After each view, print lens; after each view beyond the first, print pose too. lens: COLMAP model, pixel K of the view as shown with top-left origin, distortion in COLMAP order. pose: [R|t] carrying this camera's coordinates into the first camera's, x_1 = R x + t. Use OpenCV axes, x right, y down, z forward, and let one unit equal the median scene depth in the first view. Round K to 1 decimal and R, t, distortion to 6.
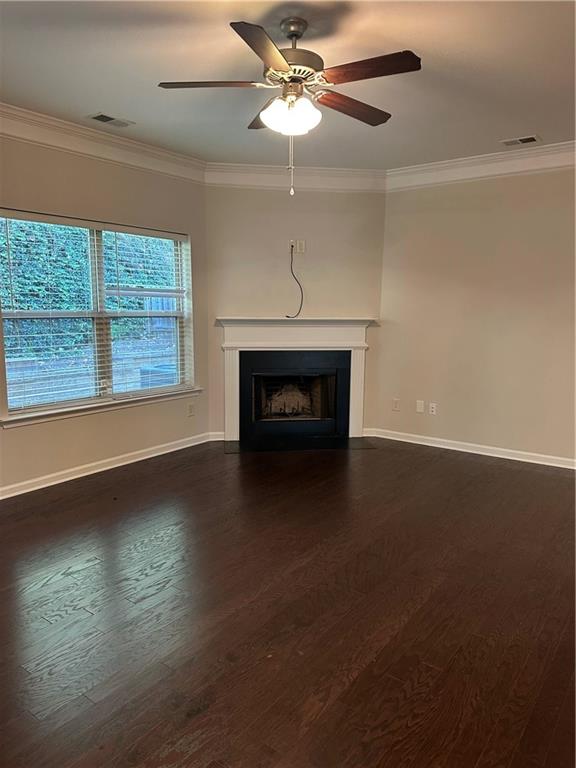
lens RADIAL K [[533.8, 0, 284.8], [0, 533.8, 387.1], [0, 0, 1]] dist [0.088117, -0.128374]
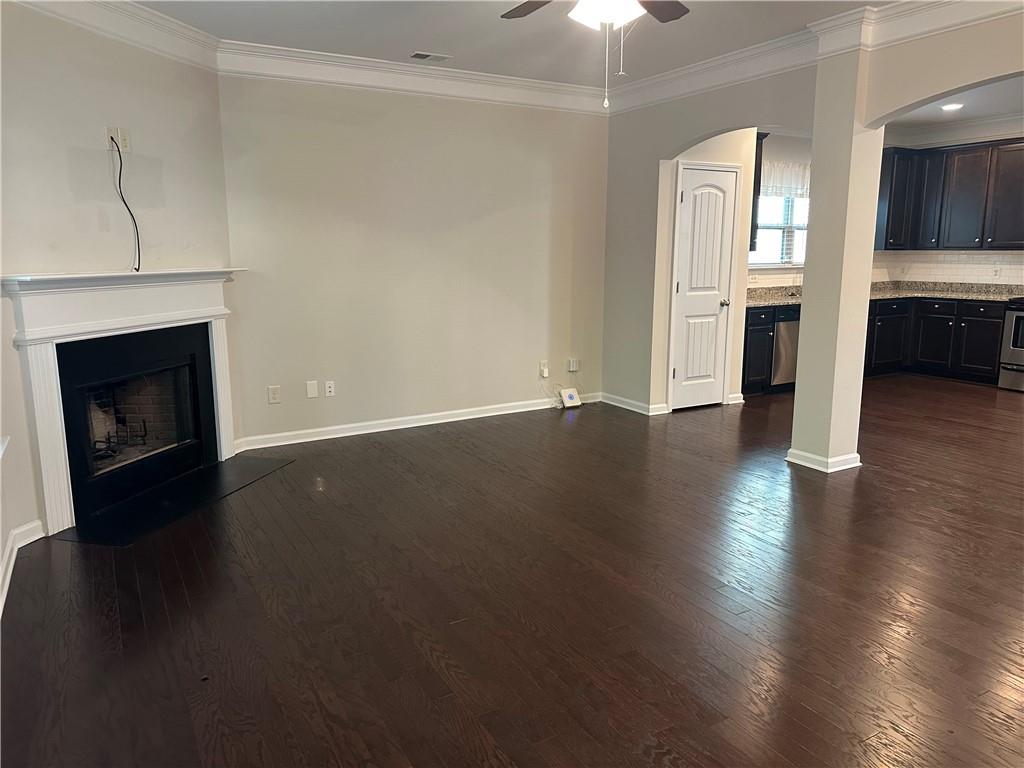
lens RADIAL K [[711.7, 0, 515.0], [0, 711.7, 381.7], [0, 0, 1]] dist [0.088117, -0.128374]
pose [[0.397014, -0.174503, 0.901071, -0.518992], [0.144041, 0.981440, 0.126603, -0.057731], [-0.906439, 0.079528, 0.414781, 0.355483]]
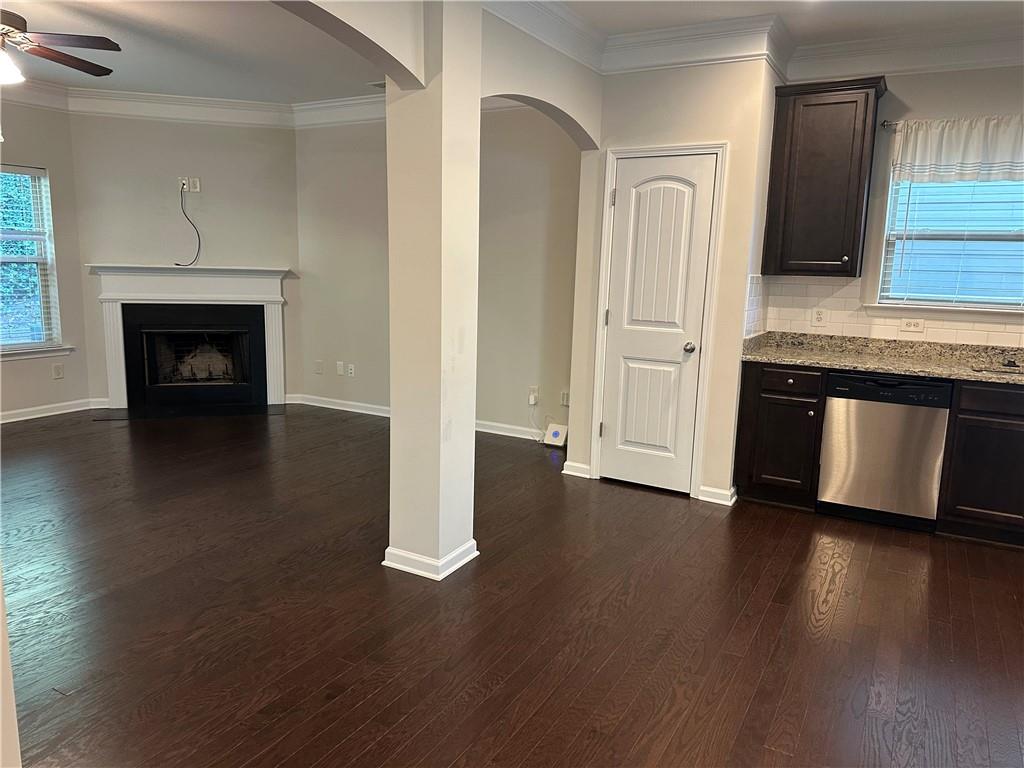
lens RADIAL K [[711.7, 0, 515.0], [0, 711.7, 381.7], [0, 0, 1]] dist [0.088117, -0.128374]
pose [[0.991886, -0.002608, 0.127102, 0.399052], [0.000054, 0.999798, 0.020092, 0.035401], [-0.127128, -0.019922, 0.991686, -0.243066]]
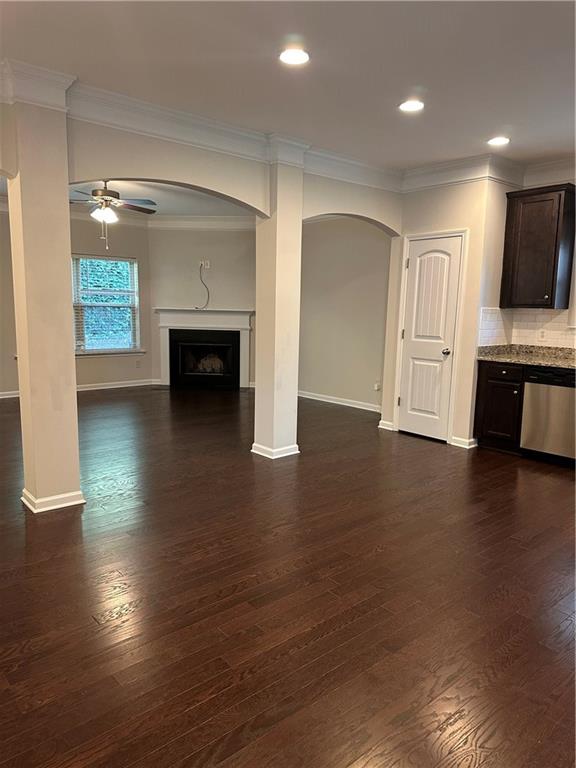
lens RADIAL K [[533.8, 0, 284.8], [0, 533.8, 387.1], [0, 0, 1]] dist [0.088117, -0.128374]
pose [[0.975442, 0.043697, -0.215877, 0.618485], [-0.044327, 0.999015, 0.001926, 0.090138], [0.215749, 0.007691, 0.976419, -0.512827]]
